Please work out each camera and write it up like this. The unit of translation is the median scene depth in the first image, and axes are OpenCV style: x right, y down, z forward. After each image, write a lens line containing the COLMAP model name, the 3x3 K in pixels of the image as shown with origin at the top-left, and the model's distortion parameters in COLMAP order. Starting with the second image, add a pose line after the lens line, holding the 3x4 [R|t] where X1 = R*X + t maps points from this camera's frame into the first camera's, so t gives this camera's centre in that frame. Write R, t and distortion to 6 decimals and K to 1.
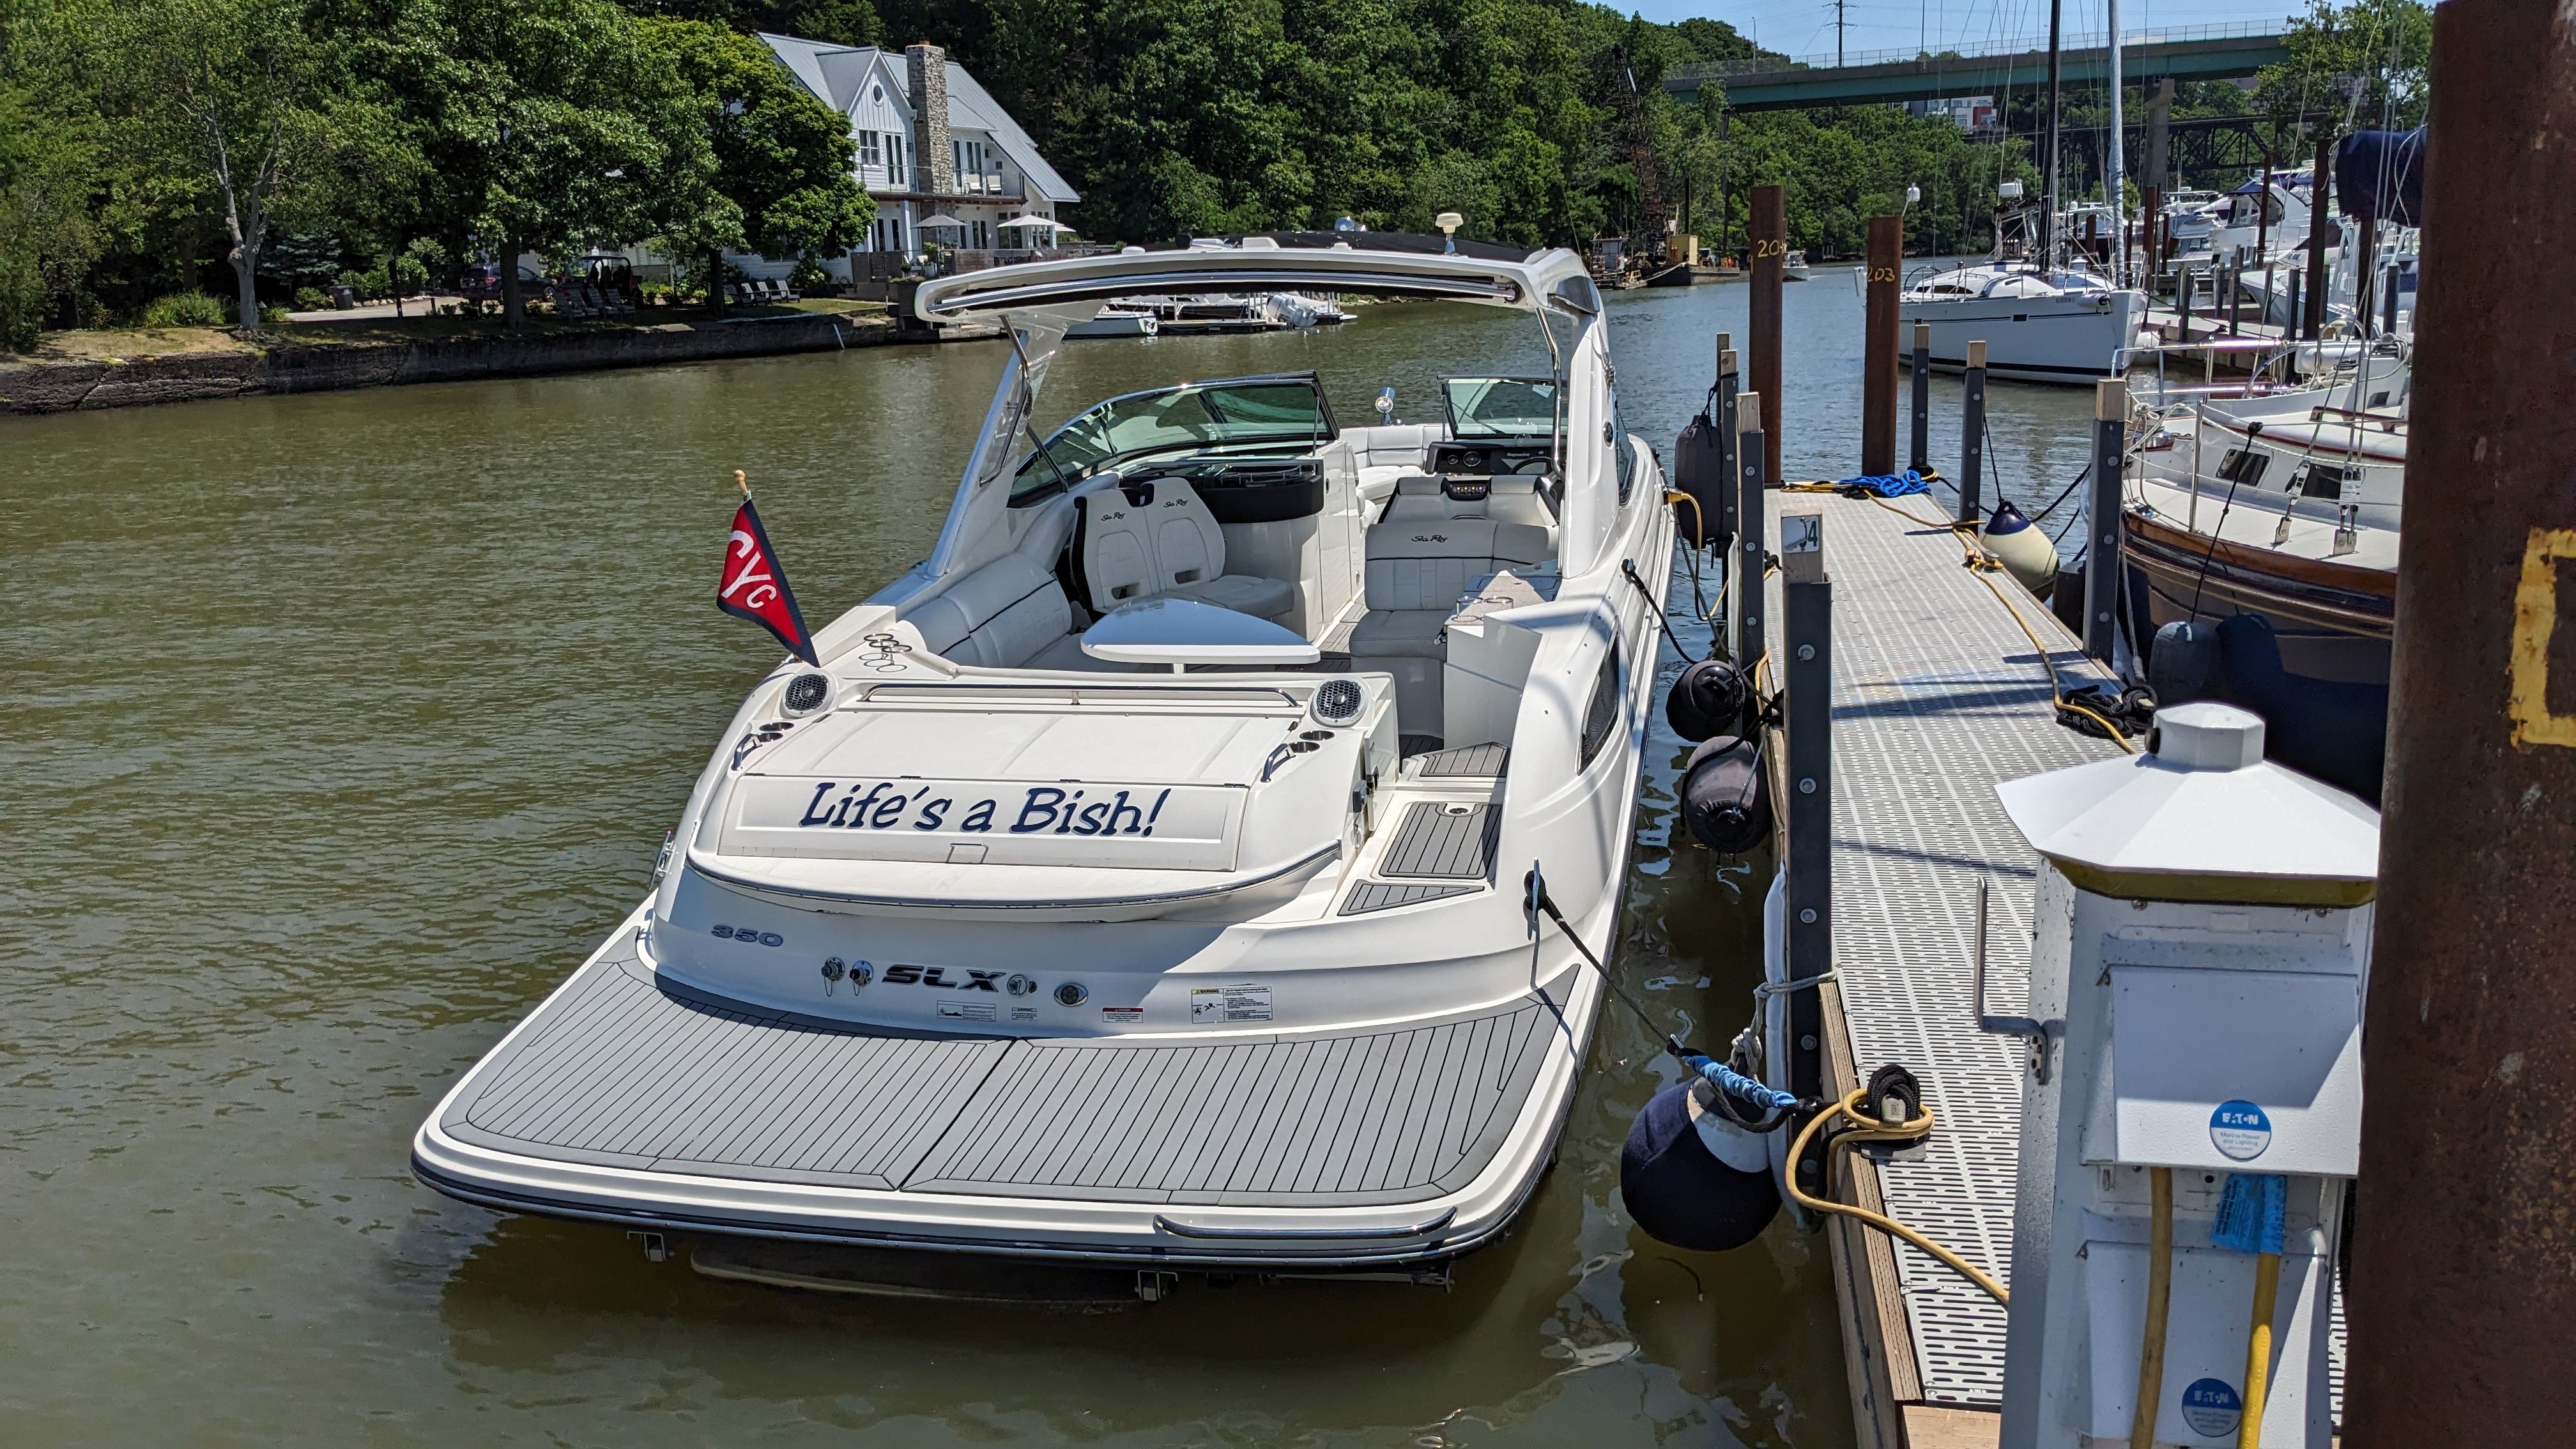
lens RADIAL K [[2108.6, 0, 1381.9], [0, 2108.6, 761.2], [0, 0, 1]] dist [0.028379, -0.069227]
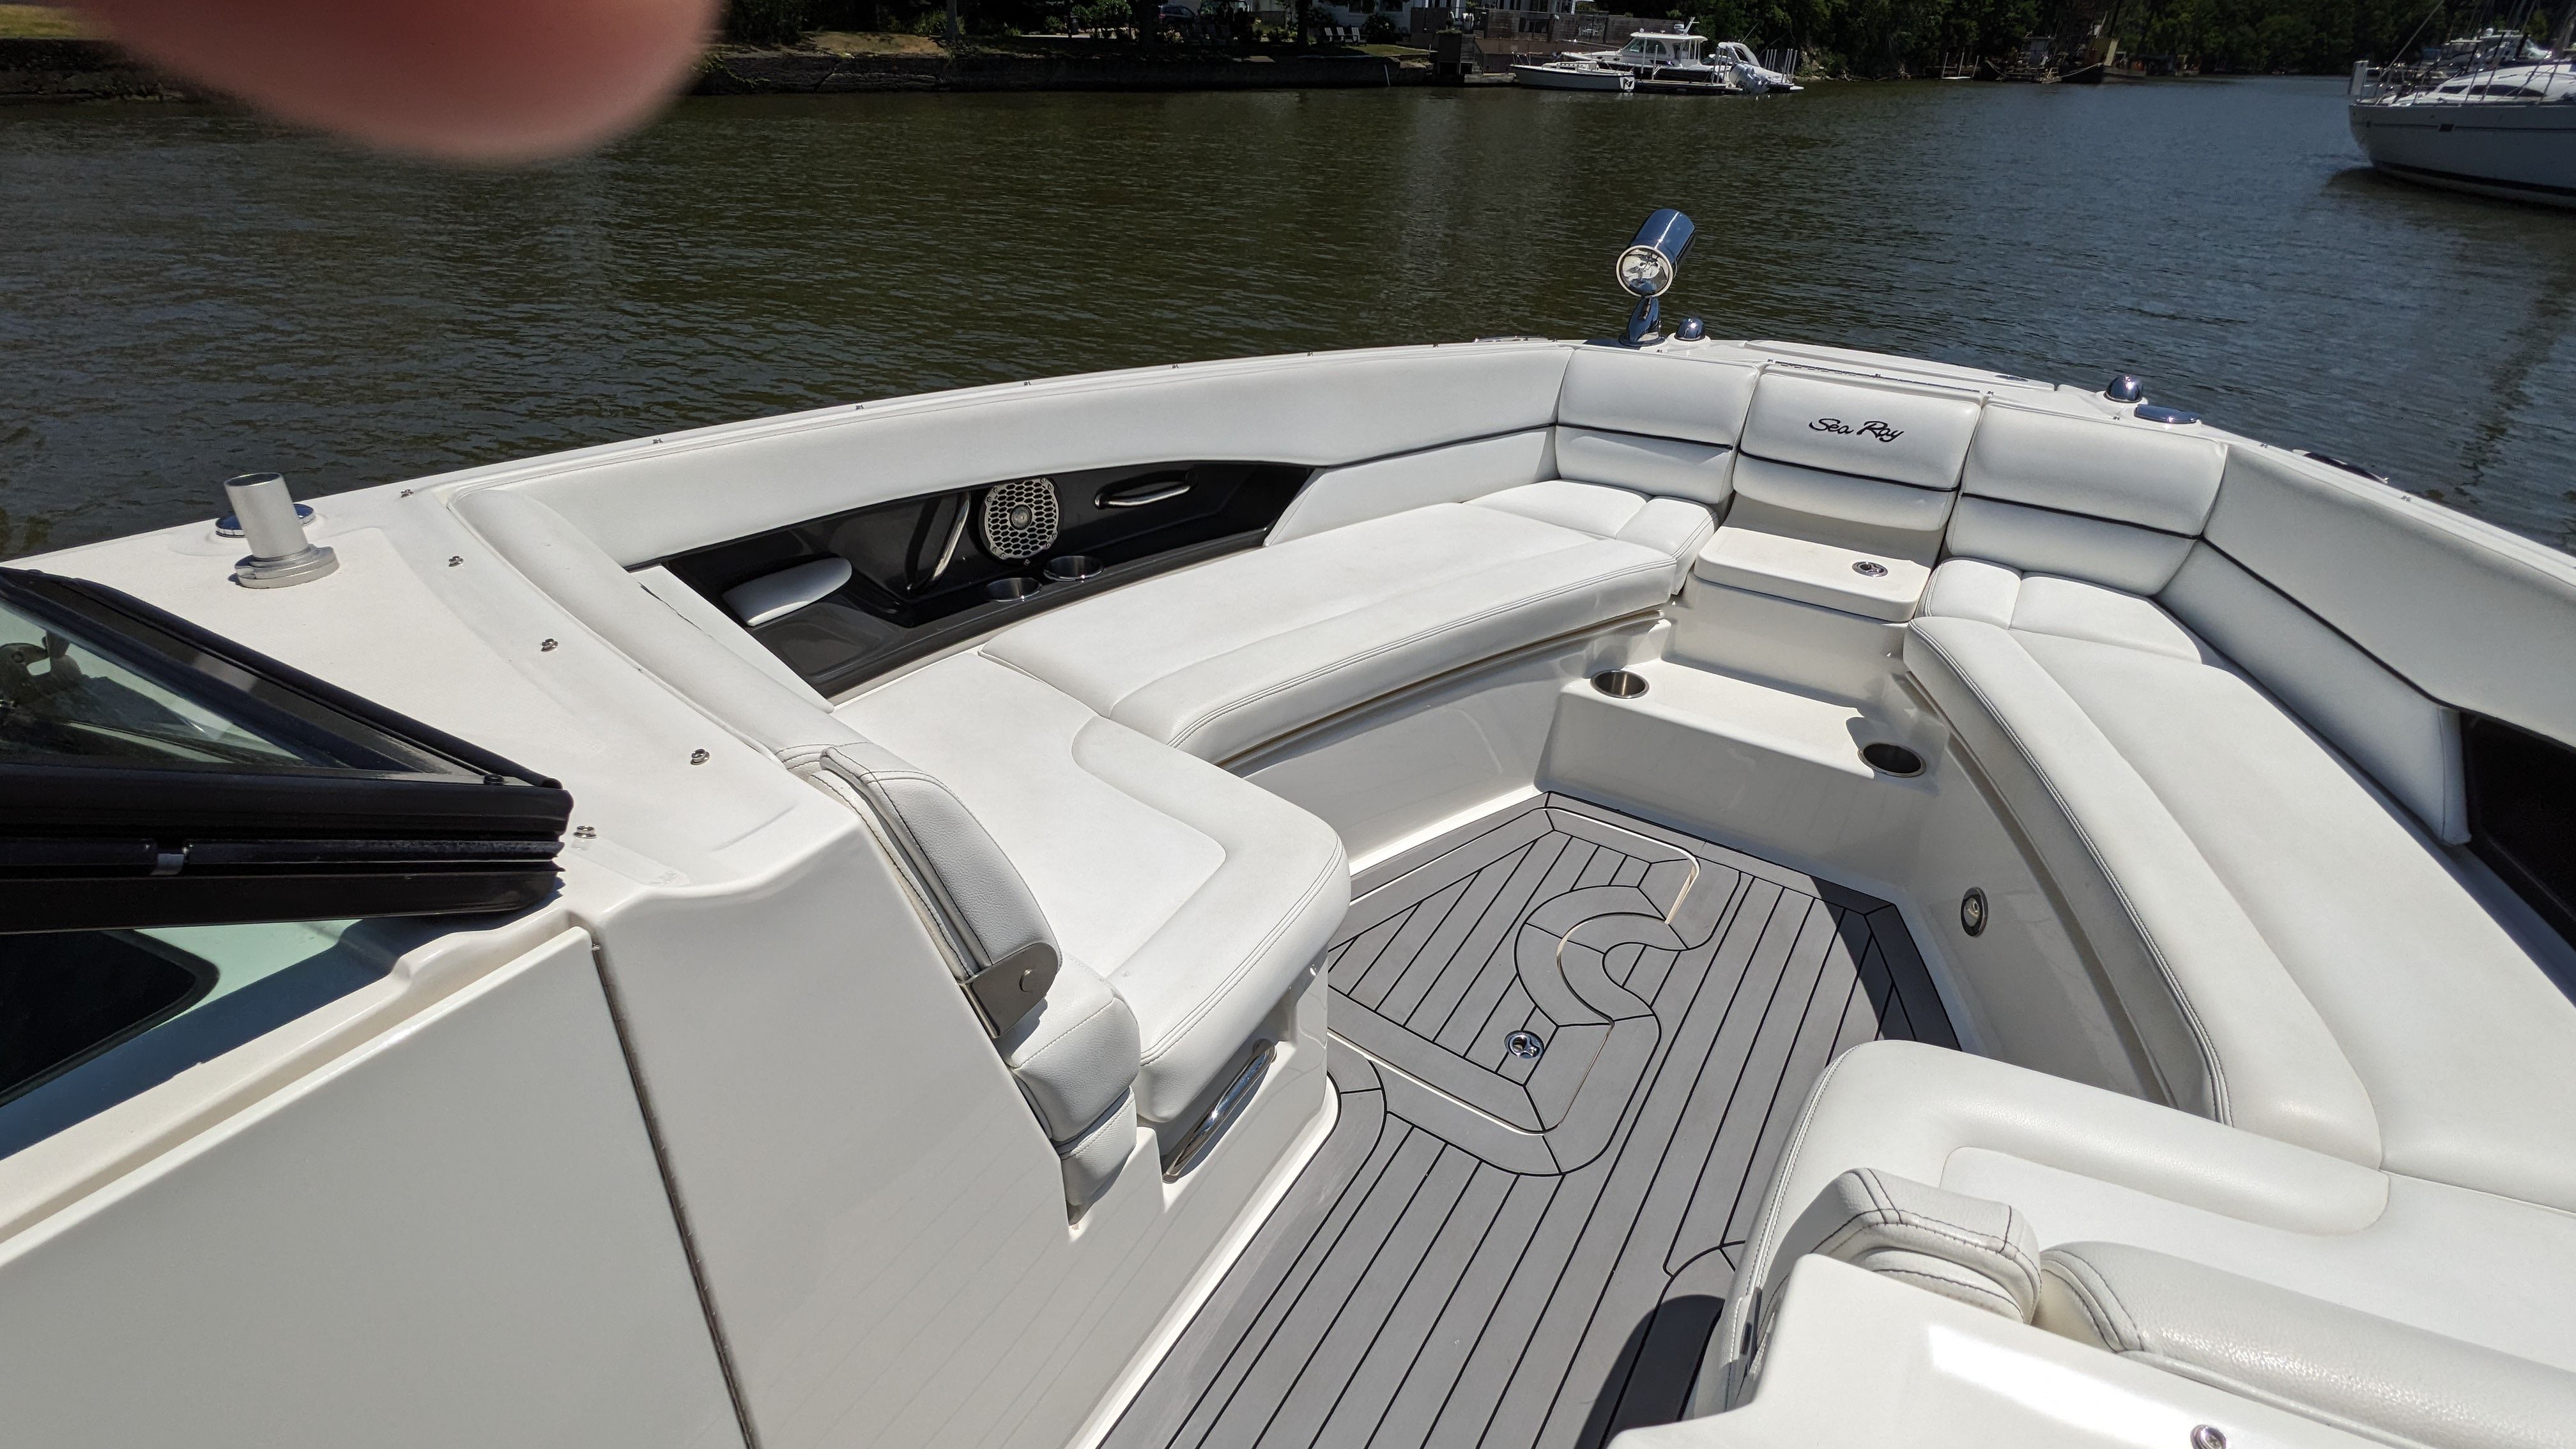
lens RADIAL K [[1211.6, 0, 1288.2], [0, 1211.6, 720.6], [0, 0, 1]] dist [-0.007919, 0.000410]
pose [[0.926651, 0.226787, -0.299809, 0.004236], [-0.134637, 0.944841, 0.298577, -0.035554], [0.350985, -0.236311, 0.906072, 0.188420]]
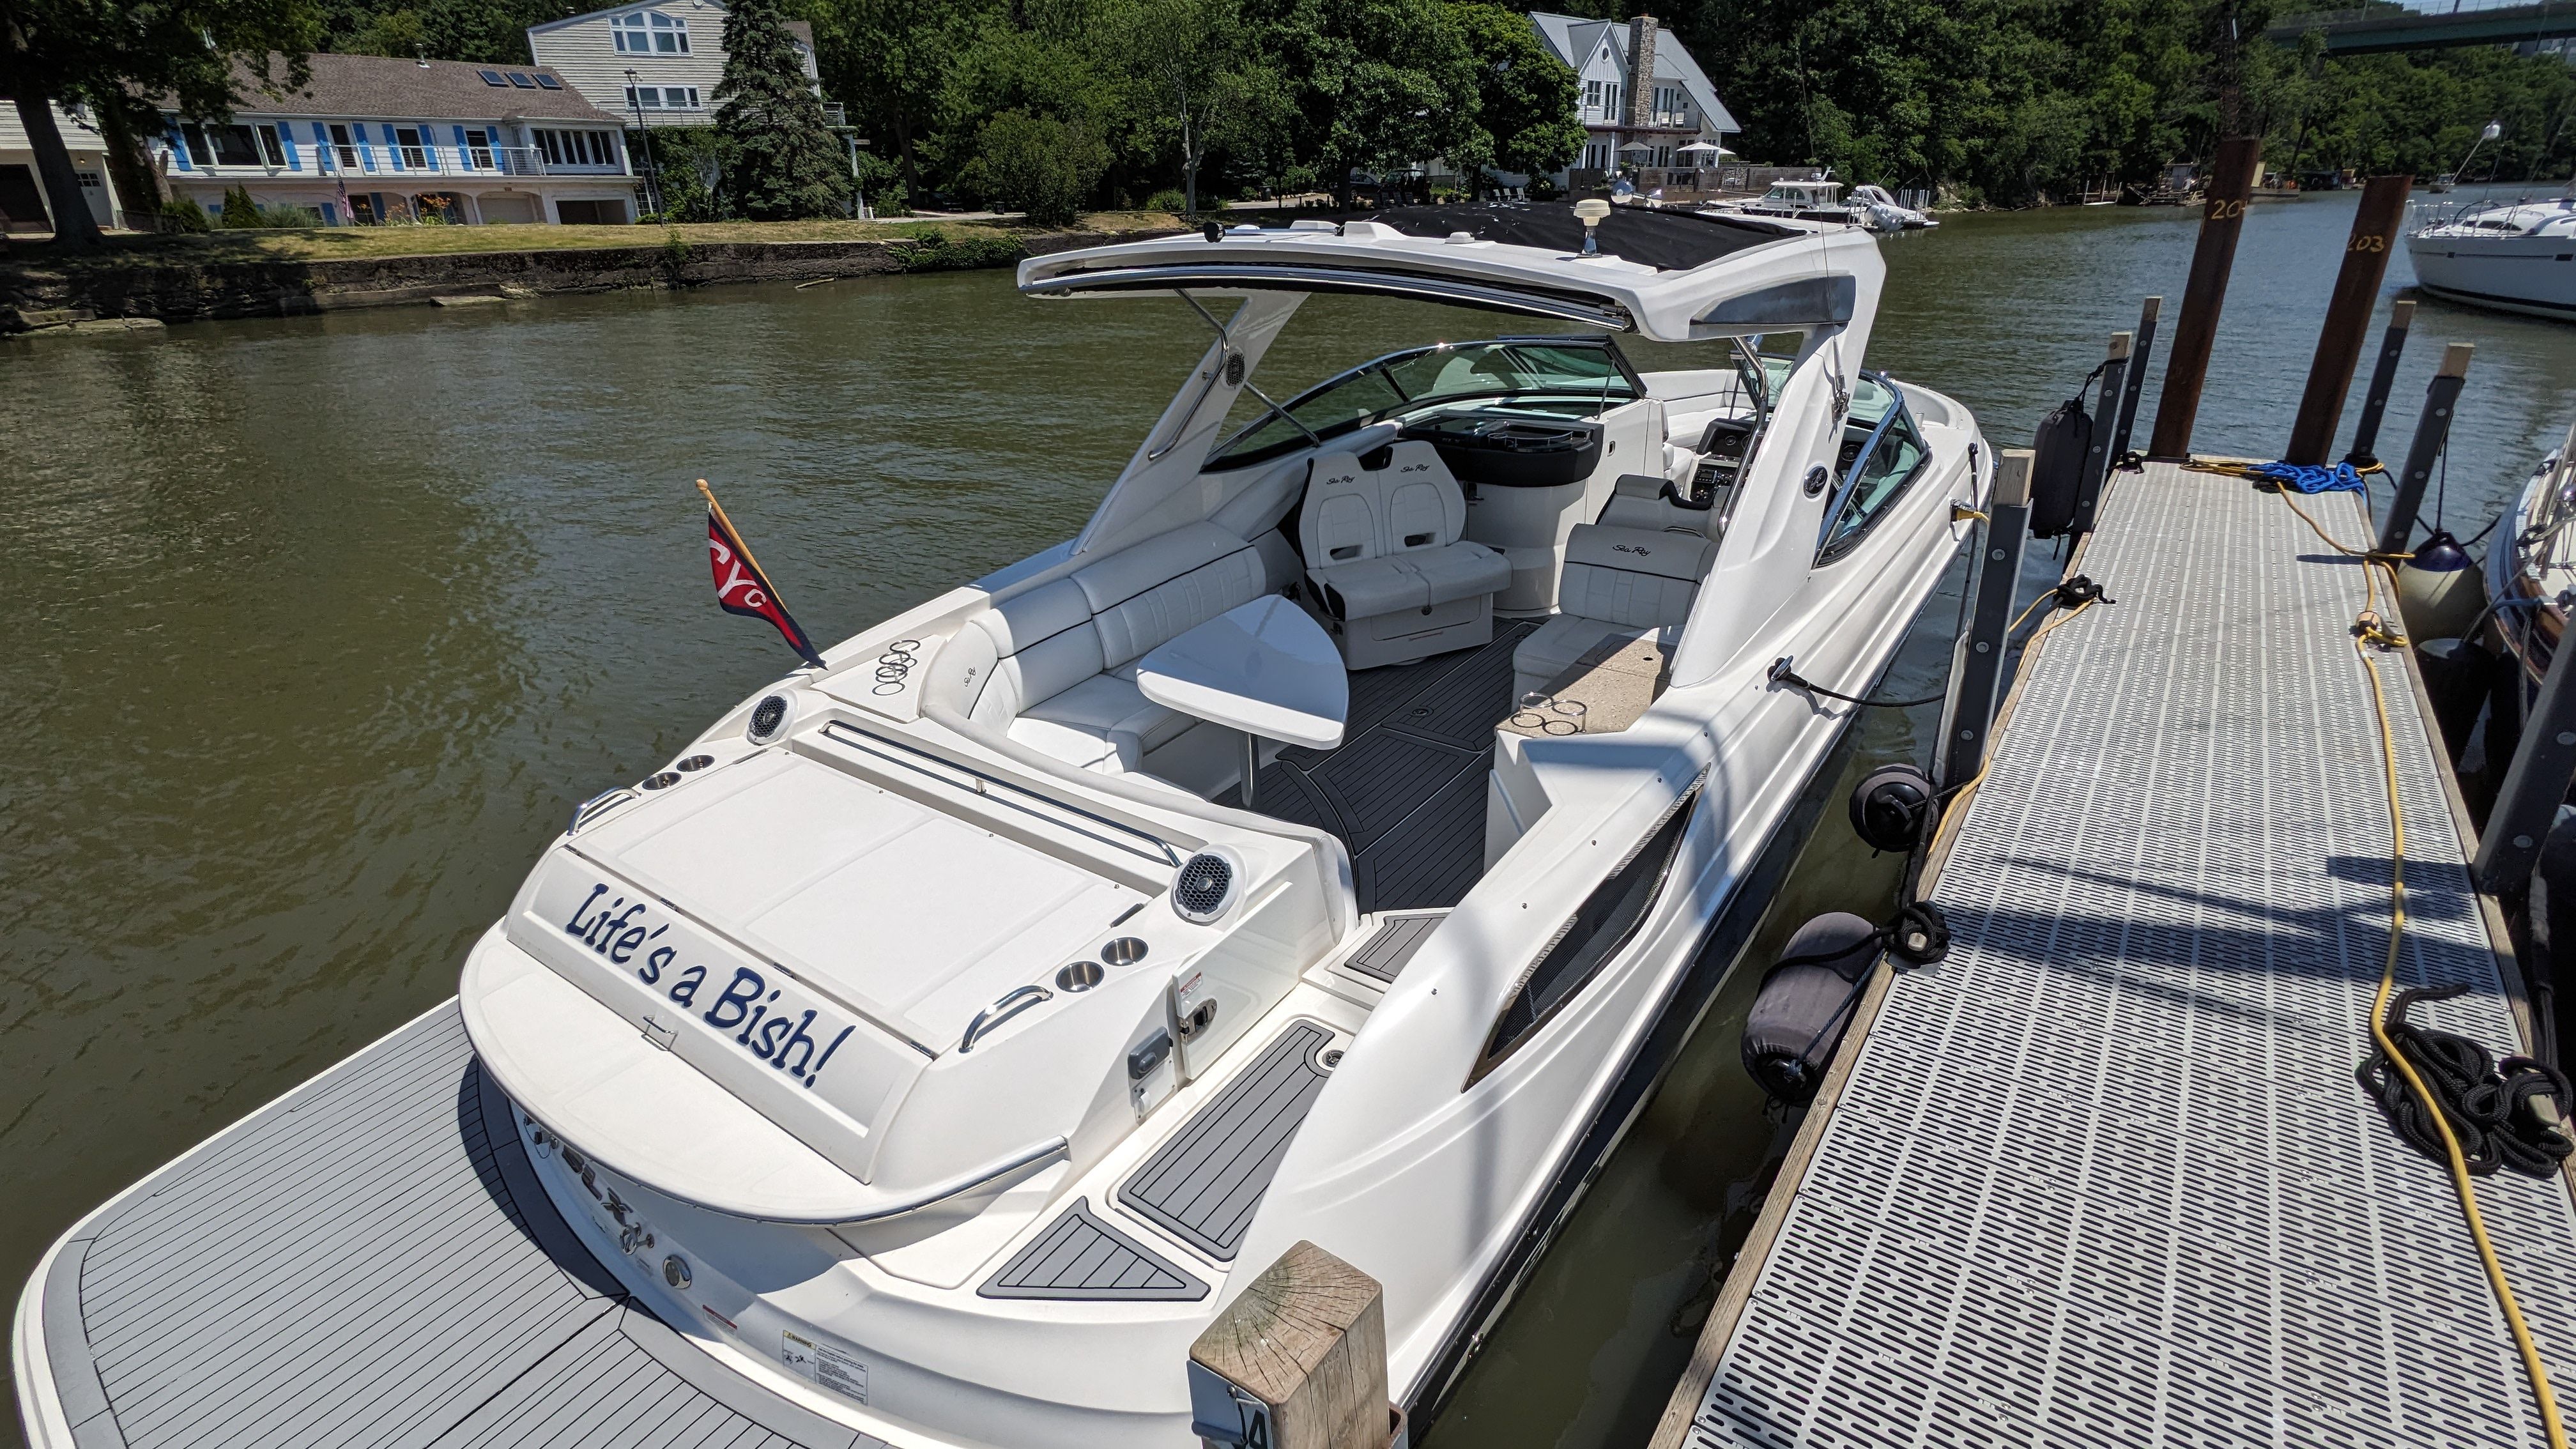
lens RADIAL K [[1276.7, 0, 1288.0], [0, 1276.7, 724.5], [0, 0, 1]] dist [-0.019256, 0.007326]
pose [[0.887703, 0.193639, -0.417717, 0.022271], [-0.115926, 0.972032, 0.204242, -0.020551], [0.445584, -0.132882, 0.885324, 0.069042]]
